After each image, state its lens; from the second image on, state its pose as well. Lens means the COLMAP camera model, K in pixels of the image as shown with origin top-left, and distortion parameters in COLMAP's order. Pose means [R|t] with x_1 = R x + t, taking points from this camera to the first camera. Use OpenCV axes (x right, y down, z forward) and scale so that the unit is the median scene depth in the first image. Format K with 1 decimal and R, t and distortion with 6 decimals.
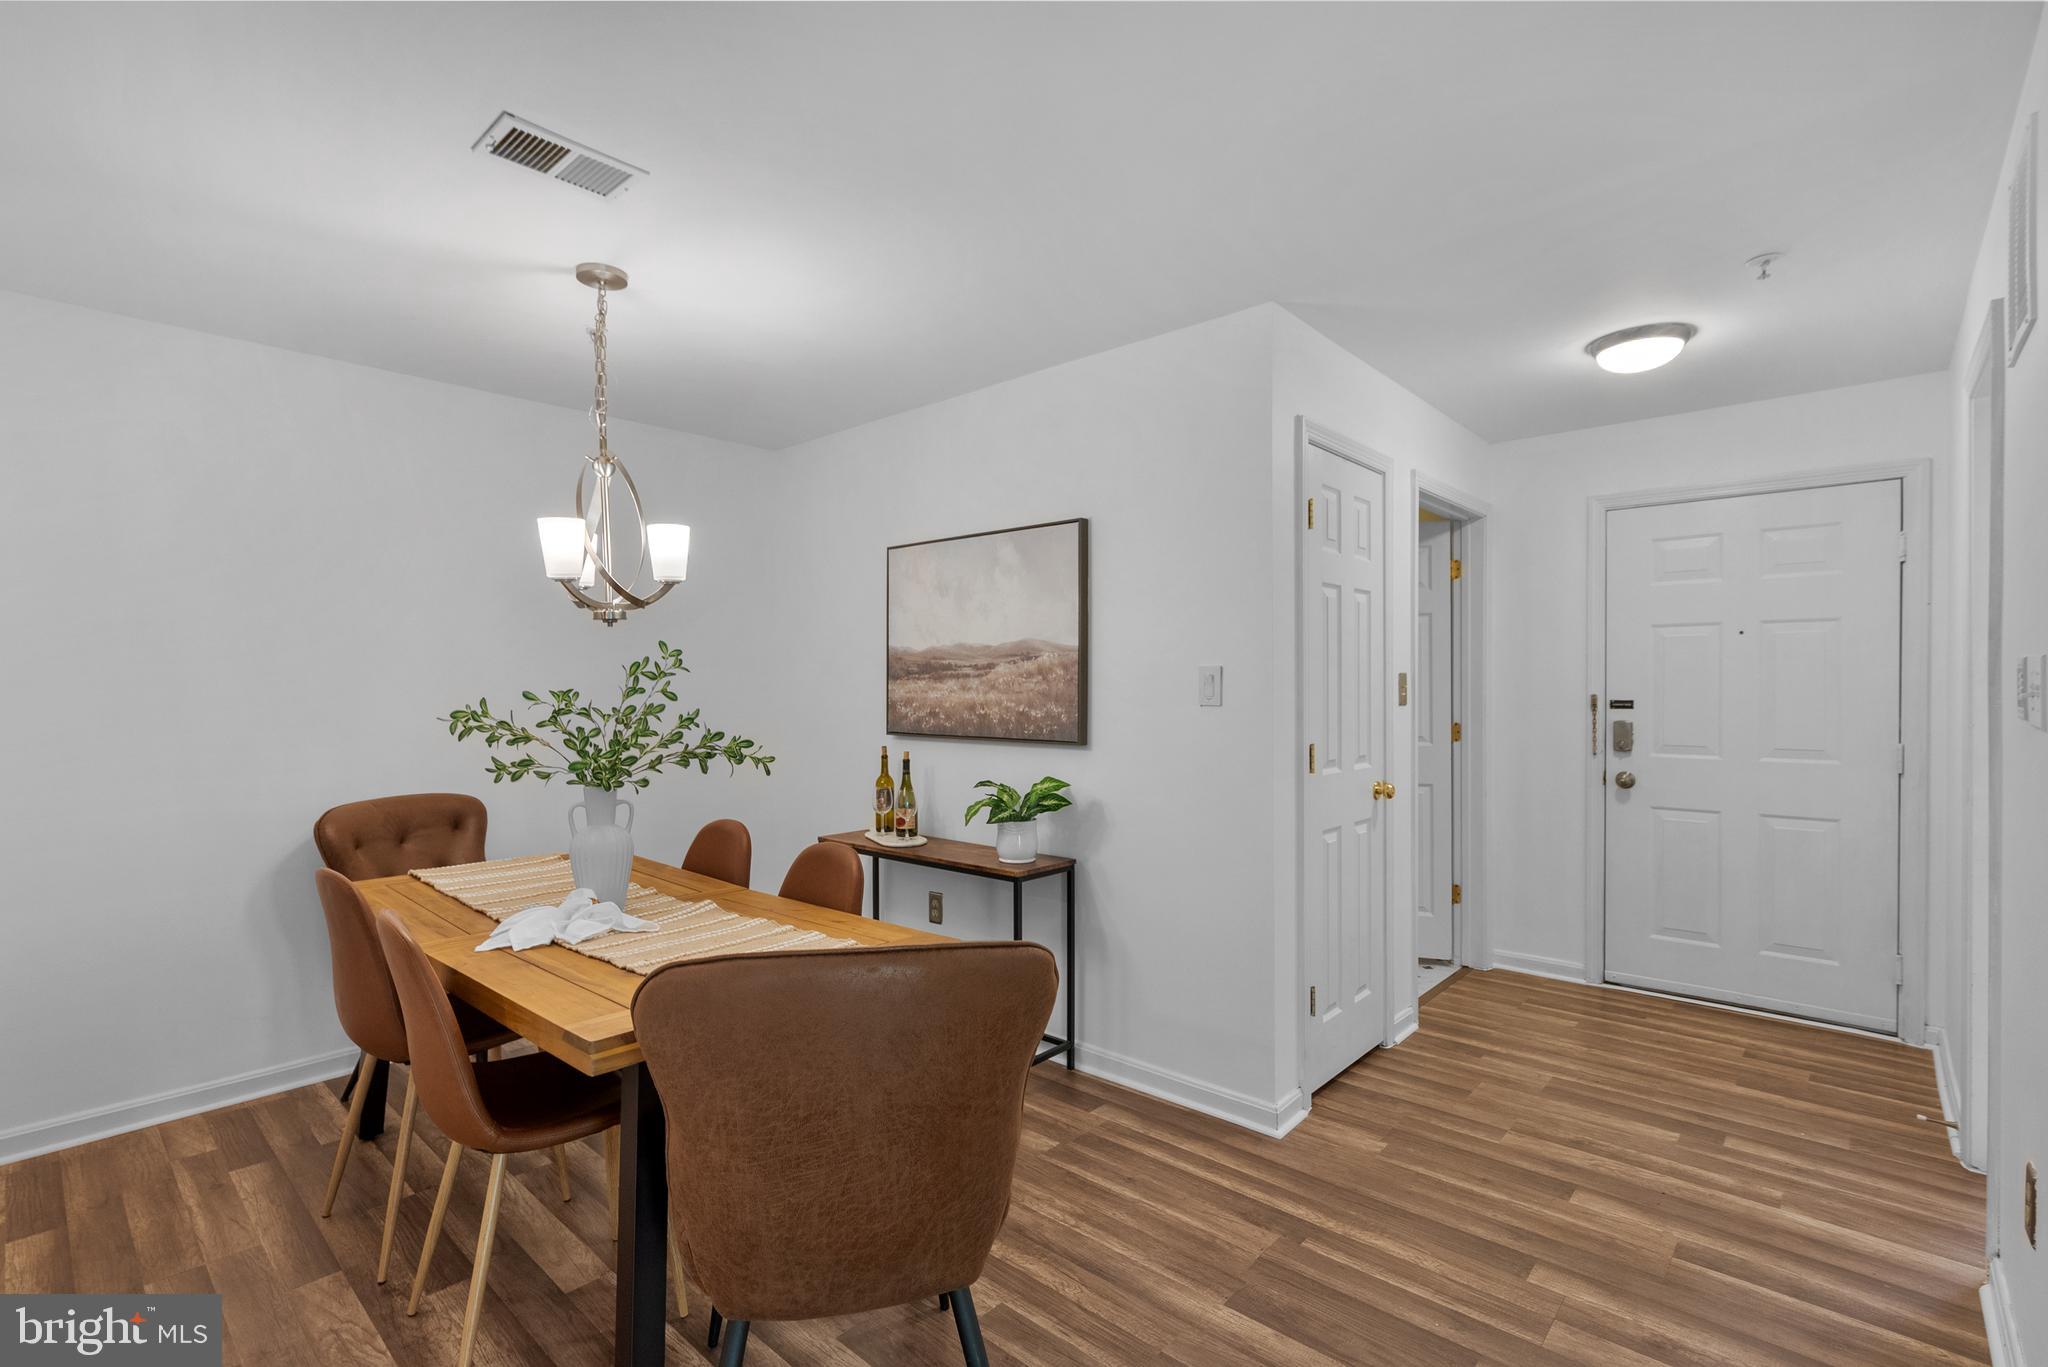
lens RADIAL K [[943.7, 0, 1009.7], [0, 943.7, 691.9], [0, 0, 1]] dist [-0.001291, 0.000344]
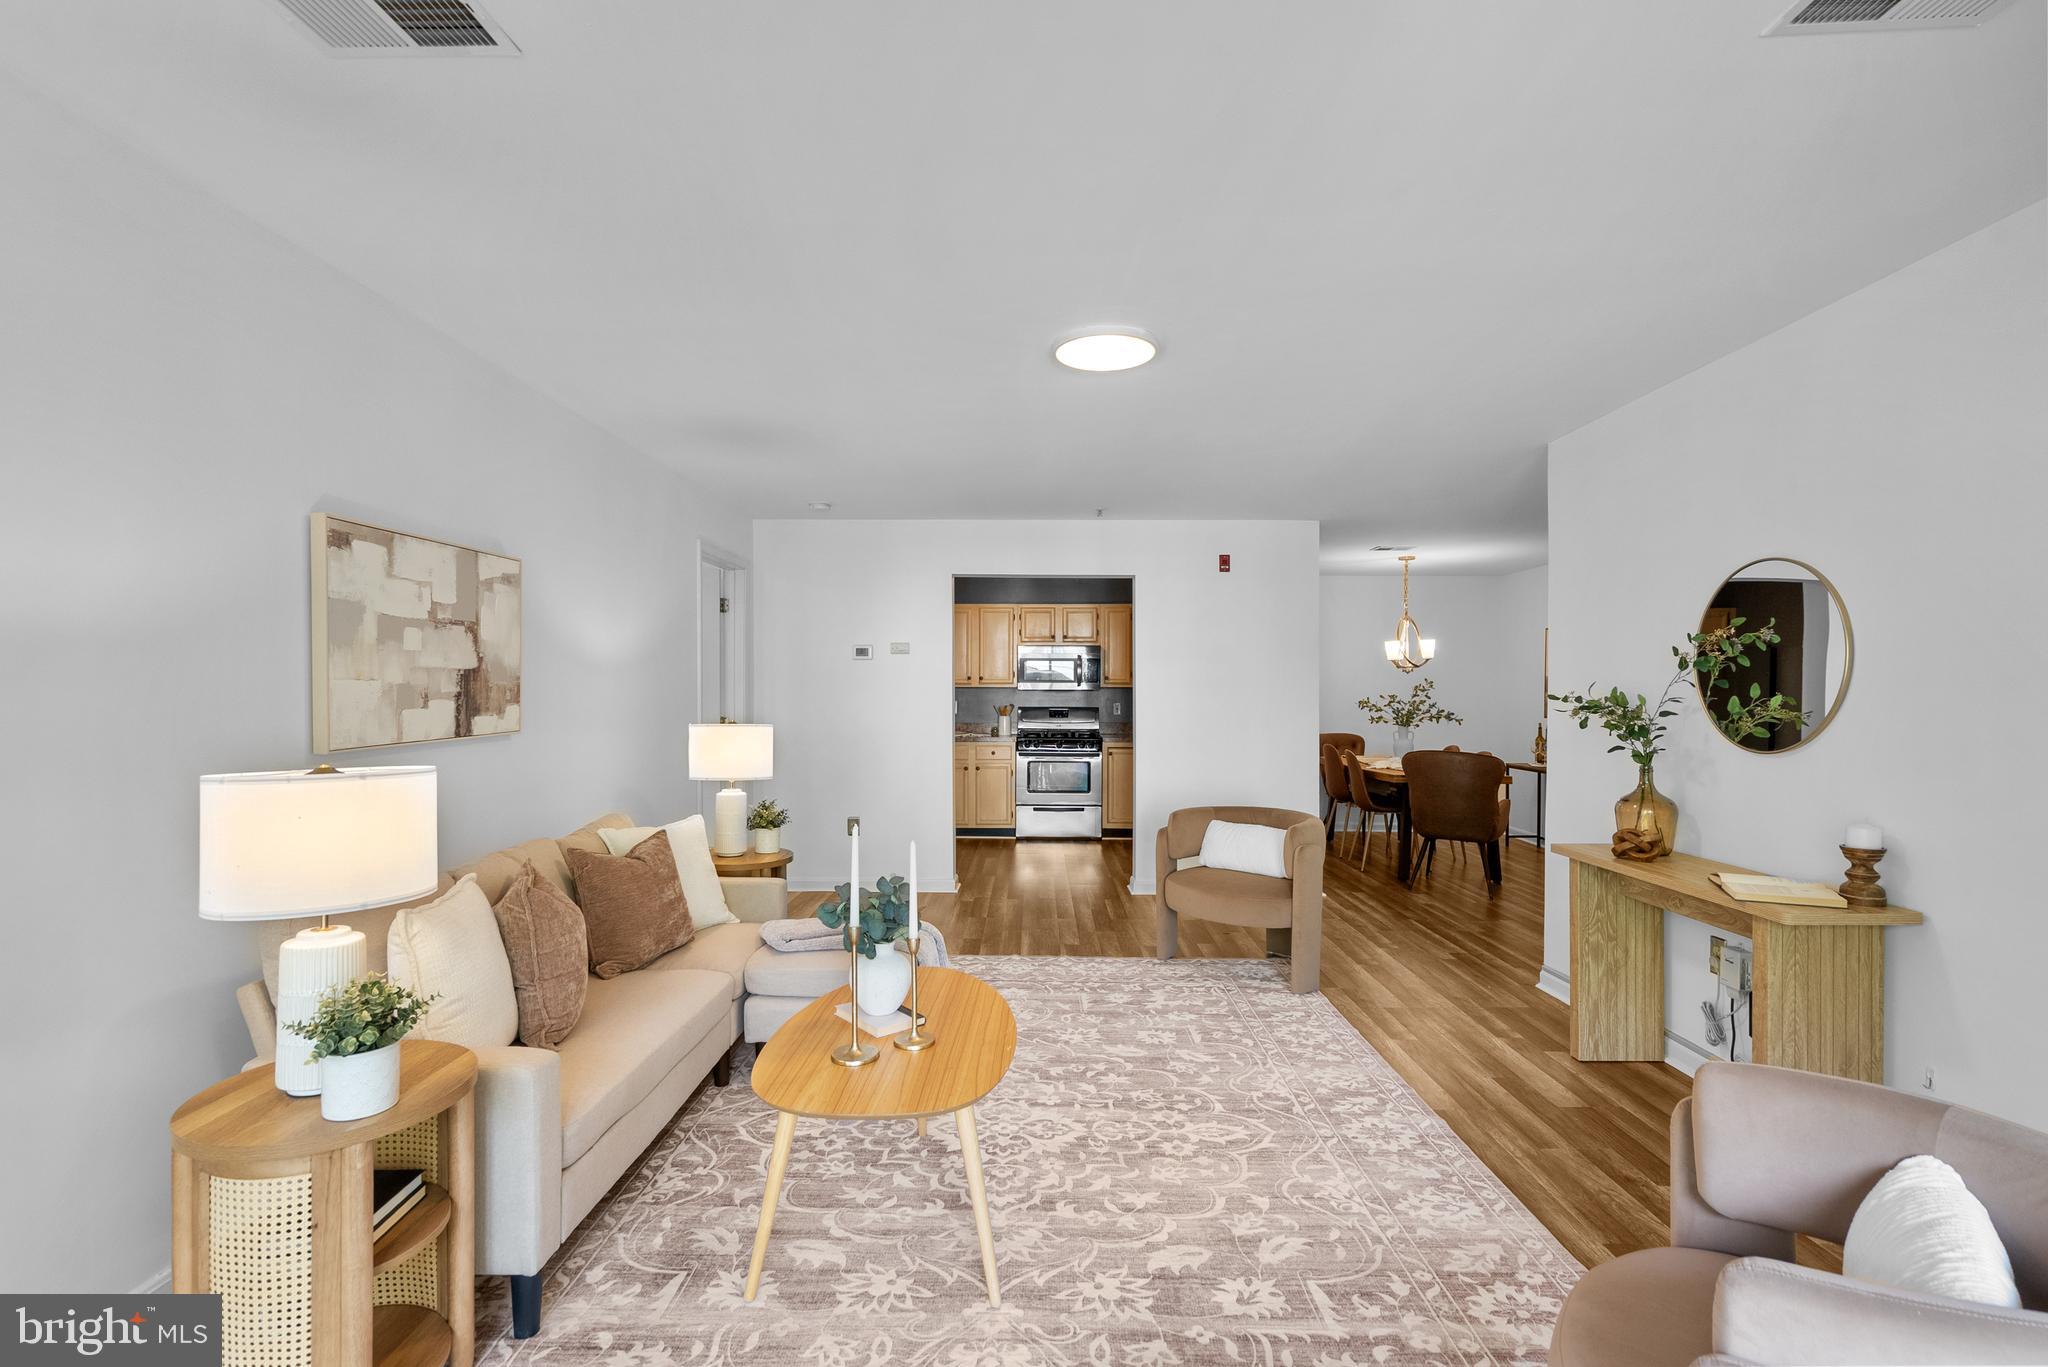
lens RADIAL K [[937.7, 0, 1017.2], [0, 937.7, 692.9], [0, 0, 1]] dist [-0.004125, 0.004437]
pose [[0.667490, 0.009913, -0.744553, 0.755861], [-0.012832, 0.999916, 0.001809, 0.001269], [0.744509, 0.008347, 0.667561, -1.496622]]
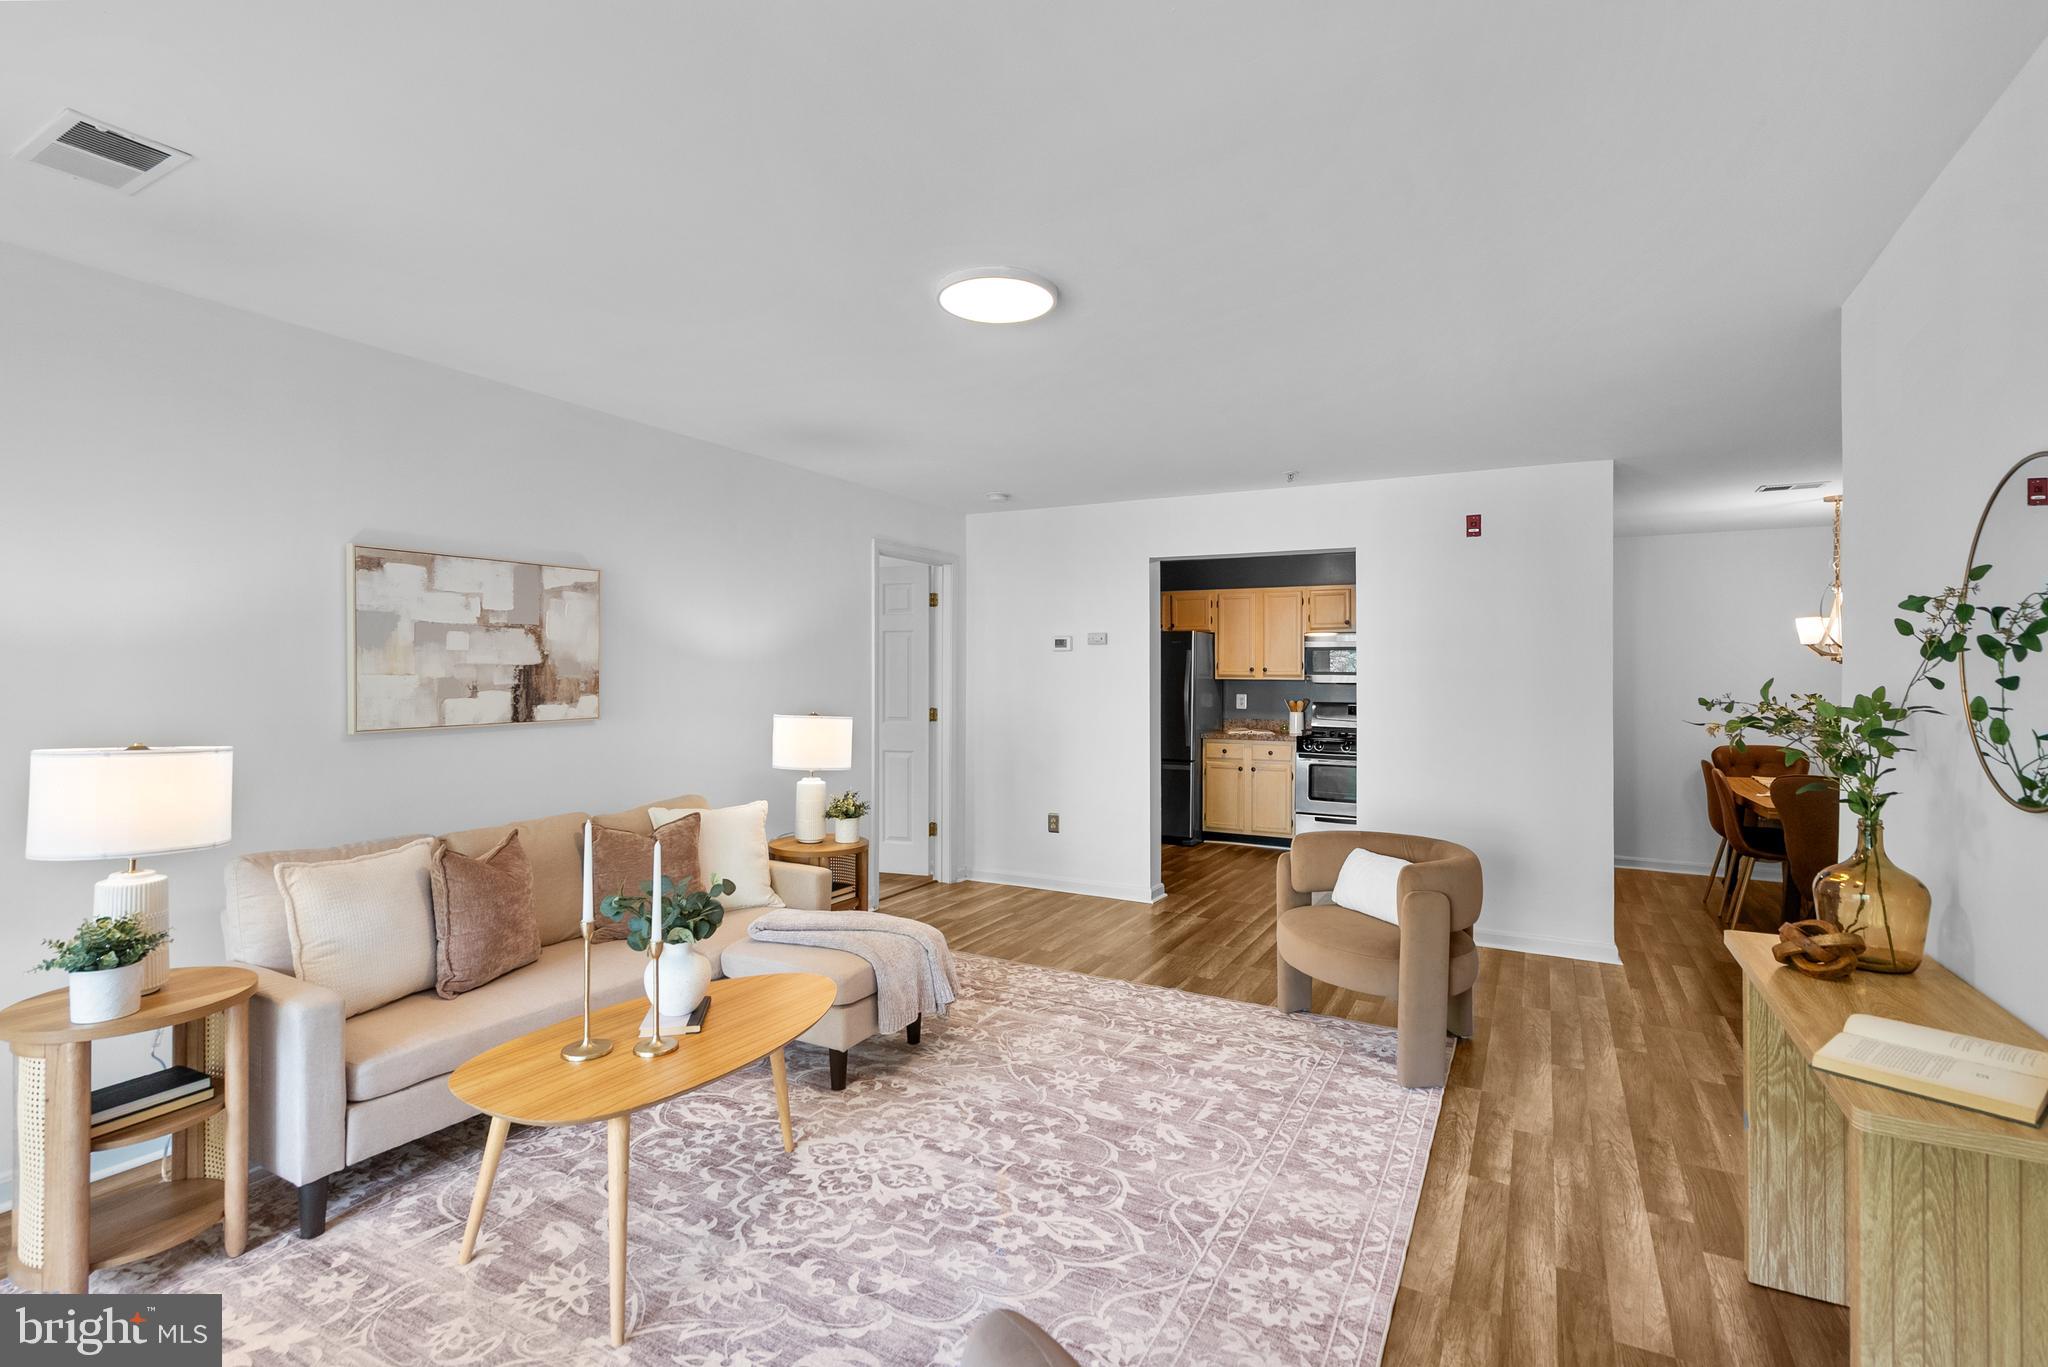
lens RADIAL K [[950.8, 0, 1022.0], [0, 950.8, 672.8], [0, 0, 1]] dist [-0.001835, 0.000959]
pose [[0.243967, 0.003130, -0.969778, 0.920418], [-0.016581, 0.999862, -0.000944, -0.012899], [0.969642, 0.016310, 0.243985, -0.998126]]
